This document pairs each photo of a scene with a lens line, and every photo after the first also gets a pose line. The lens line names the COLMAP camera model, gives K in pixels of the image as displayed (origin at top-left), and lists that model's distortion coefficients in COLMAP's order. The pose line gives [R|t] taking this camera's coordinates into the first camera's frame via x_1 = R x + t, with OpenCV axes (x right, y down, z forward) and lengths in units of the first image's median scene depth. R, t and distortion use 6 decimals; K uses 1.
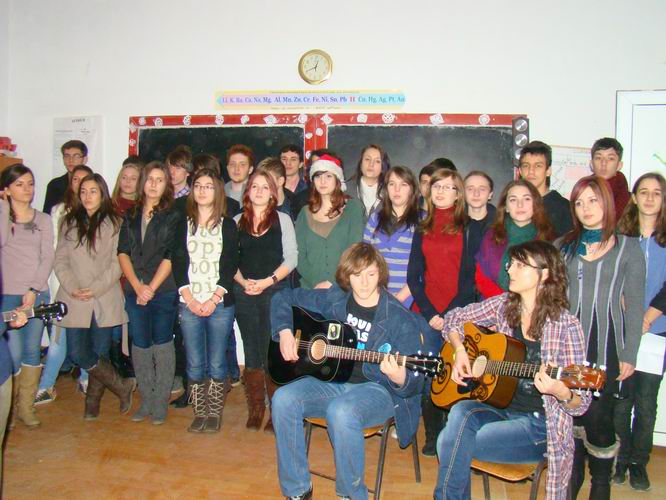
lens RADIAL K [[631.5, 0, 336.3], [0, 631.5, 251.3], [0, 0, 1]] dist [-0.187781, 0.158571]
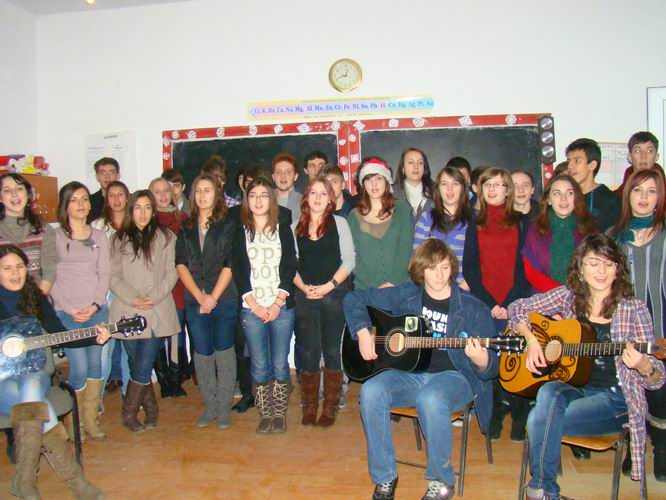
lens RADIAL K [[631.5, 0, 336.3], [0, 631.5, 251.3], [0, 0, 1]] dist [-0.187781, 0.158571]
pose [[0.998266, -0.050682, 0.029928, -0.118335], [0.050996, 0.998651, -0.009824, 0.006207], [-0.029390, 0.011333, 0.999504, -0.040006]]
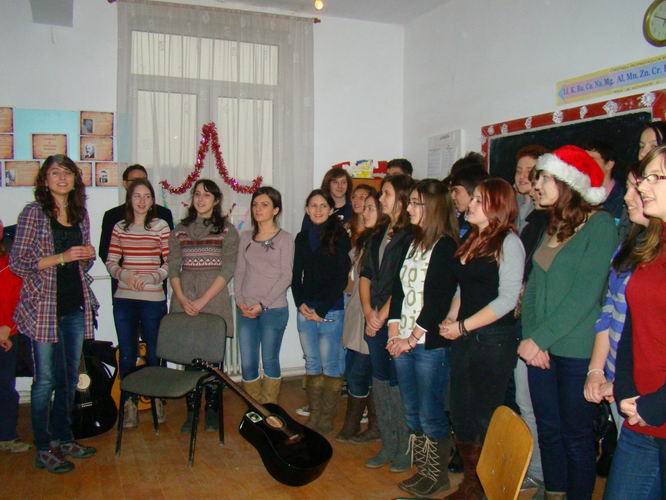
lens RADIAL K [[631.5, 0, 336.3], [0, 631.5, 251.3], [0, 0, 1]] dist [-0.187781, 0.158571]
pose [[0.552506, 0.018018, -0.833314, 0.399245], [-0.056802, 0.998256, -0.016077, -0.016311], [0.831571, 0.056217, 0.552566, 0.444068]]
